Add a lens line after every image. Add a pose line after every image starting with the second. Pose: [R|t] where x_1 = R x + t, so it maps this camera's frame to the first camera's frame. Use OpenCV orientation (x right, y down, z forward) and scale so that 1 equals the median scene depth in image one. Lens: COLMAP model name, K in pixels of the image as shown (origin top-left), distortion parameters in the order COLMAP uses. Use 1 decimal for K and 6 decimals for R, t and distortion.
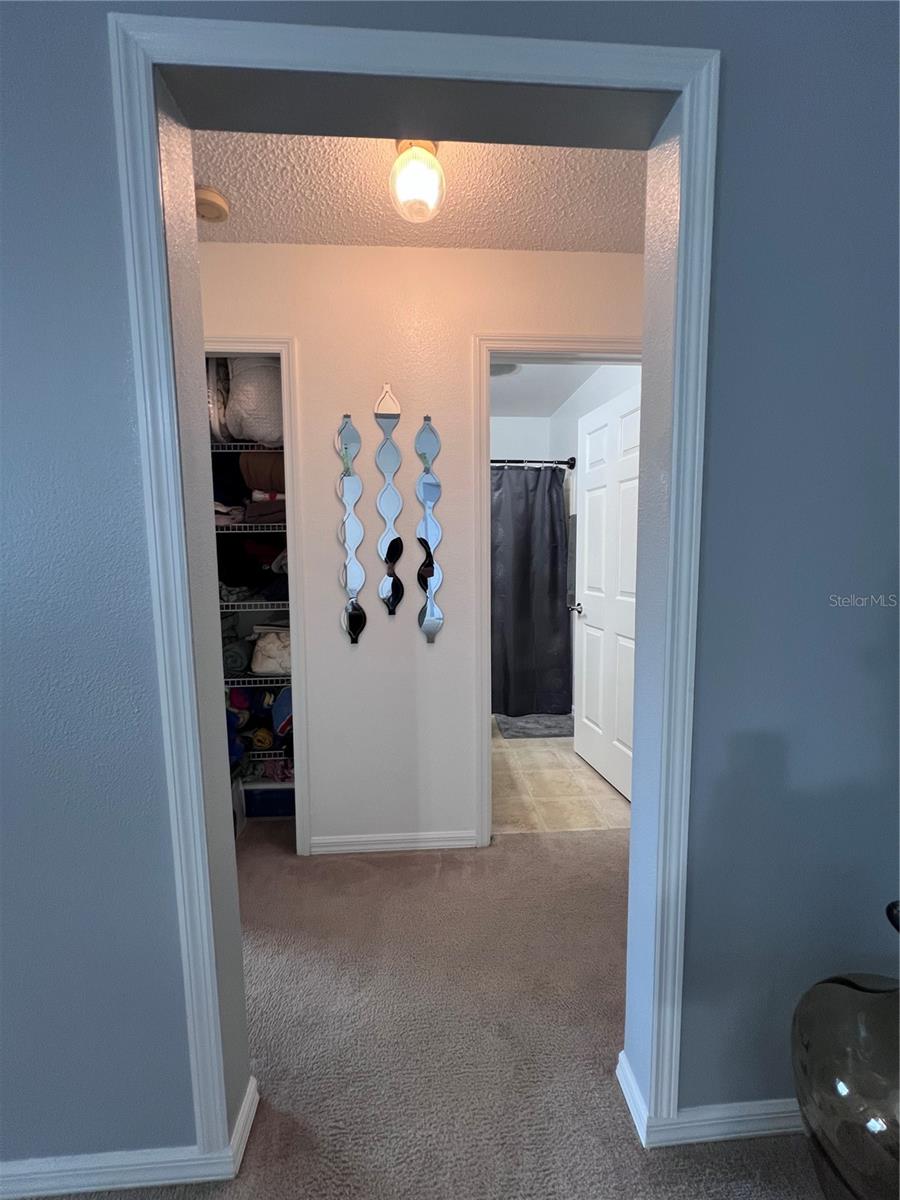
lens RADIAL K [[479.7, 0, 450.7], [0, 479.7, 599.7], [0, 0, 1]] dist [-0.003648, 0.001367]
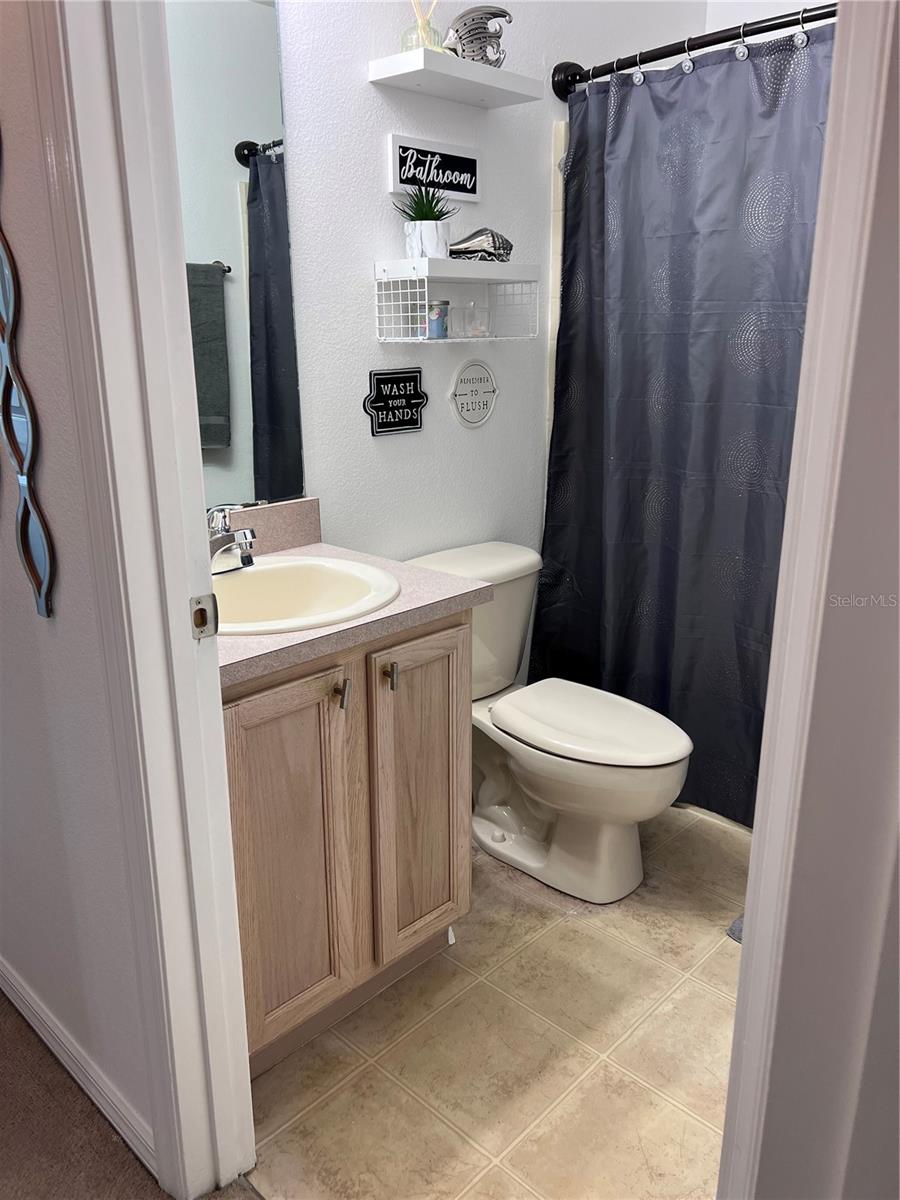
lens RADIAL K [[901.3, 0, 448.4], [0, 901.3, 607.5], [0, 0, 1]] dist [0.032724, -0.053955]
pose [[0.669721, 0.216871, -0.710240, 0.352982], [-0.076960, 0.971526, 0.224084, -0.047778], [0.738614, -0.095413, 0.667342, 0.441994]]
